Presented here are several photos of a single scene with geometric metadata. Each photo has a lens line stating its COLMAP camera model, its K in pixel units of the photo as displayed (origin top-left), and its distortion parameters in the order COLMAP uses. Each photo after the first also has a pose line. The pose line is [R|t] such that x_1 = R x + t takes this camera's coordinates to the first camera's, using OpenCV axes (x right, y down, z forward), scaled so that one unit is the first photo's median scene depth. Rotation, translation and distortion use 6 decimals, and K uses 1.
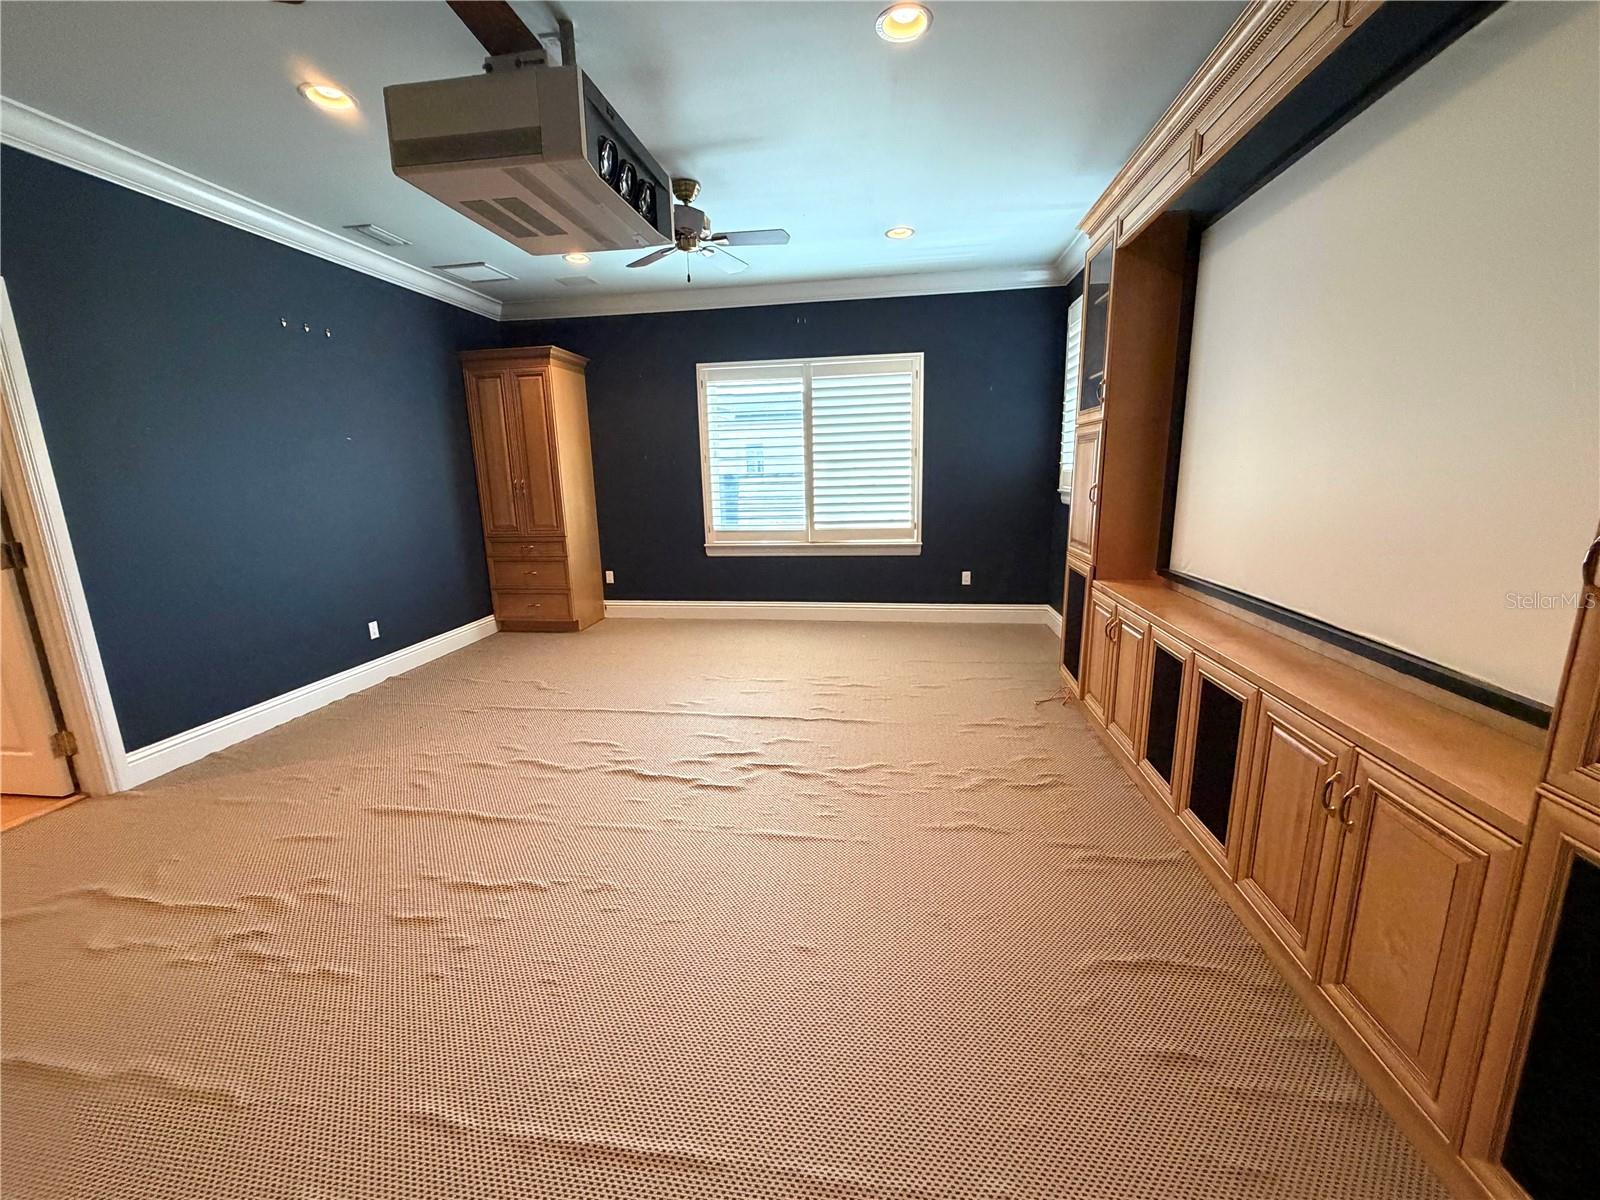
lens RADIAL K [[648.7, 0, 800.0], [0, 648.7, 600.0], [0, 0, 1]] dist [-0.001073, -0.000147]
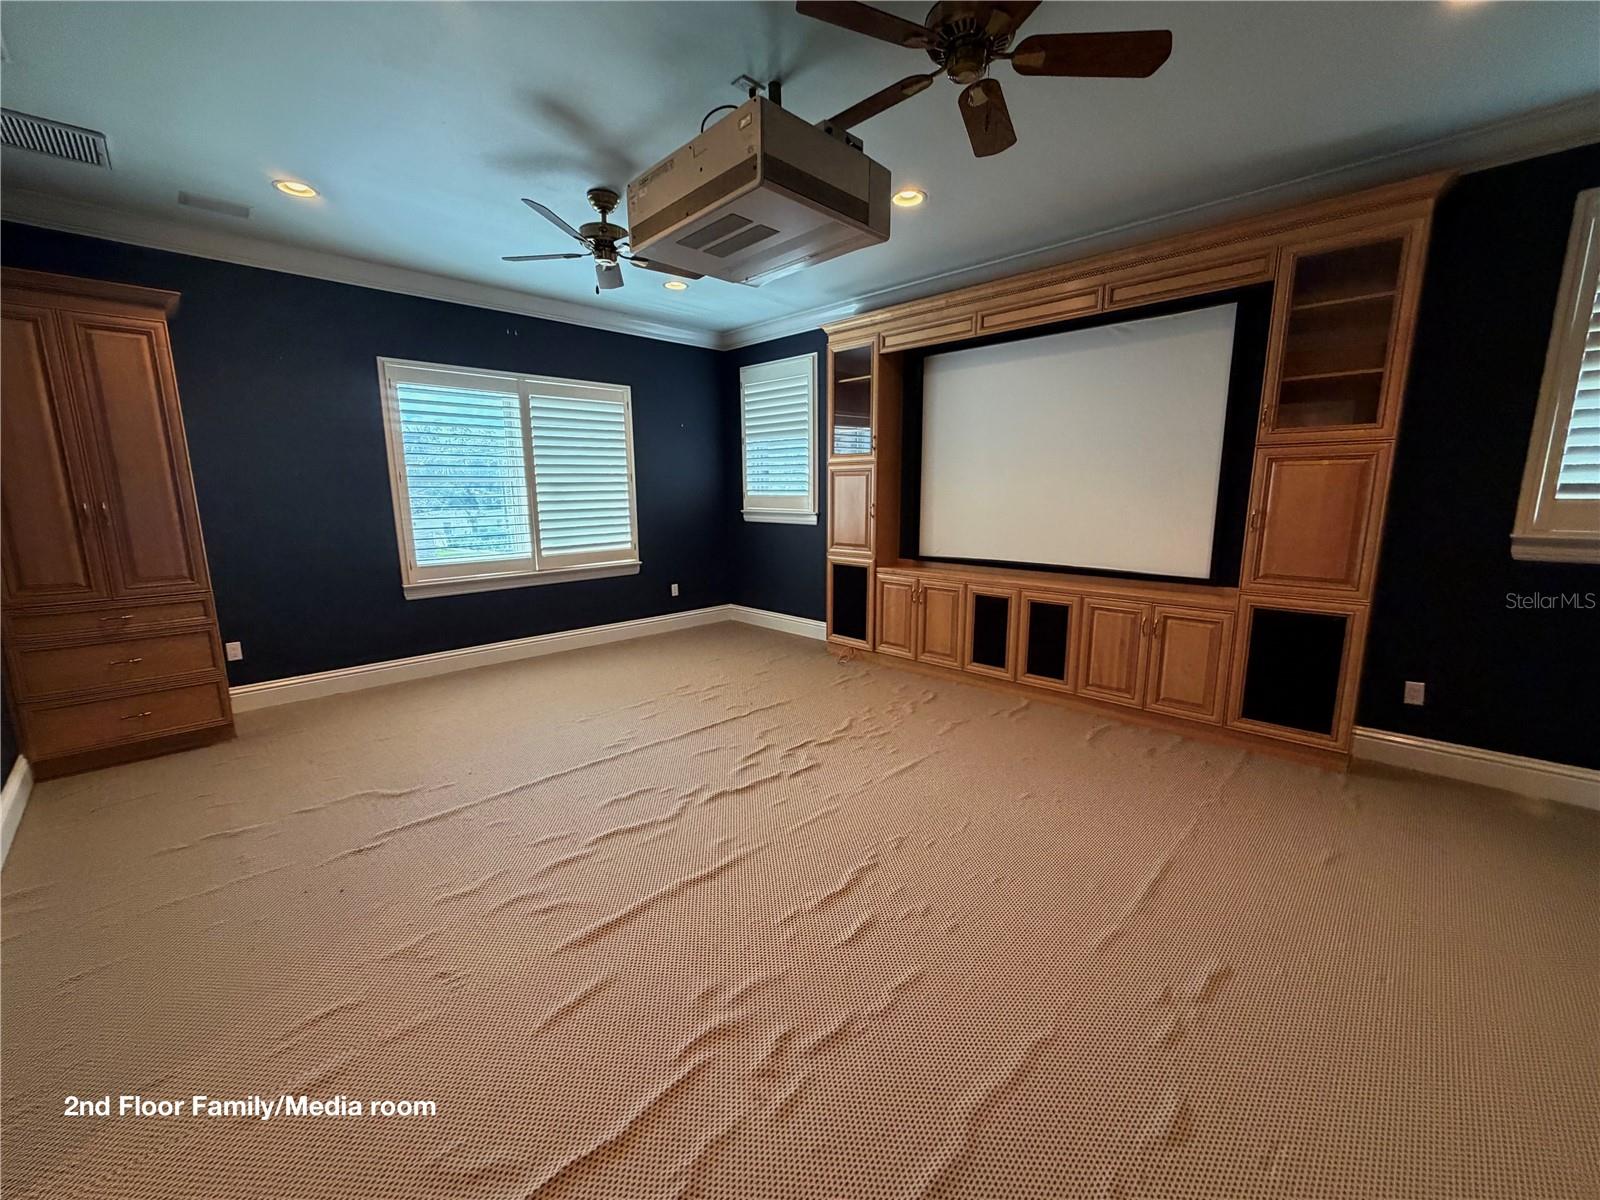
lens RADIAL K [[648.7, 0, 800.0], [0, 648.7, 600.0], [0, 0, 1]] dist [-0.001073, -0.000147]
pose [[0.584157, -0.120282, 0.802679, -0.772788], [0.154296, 0.987381, 0.035669, -0.034630], [-0.796840, 0.103014, 0.595344, 0.235523]]
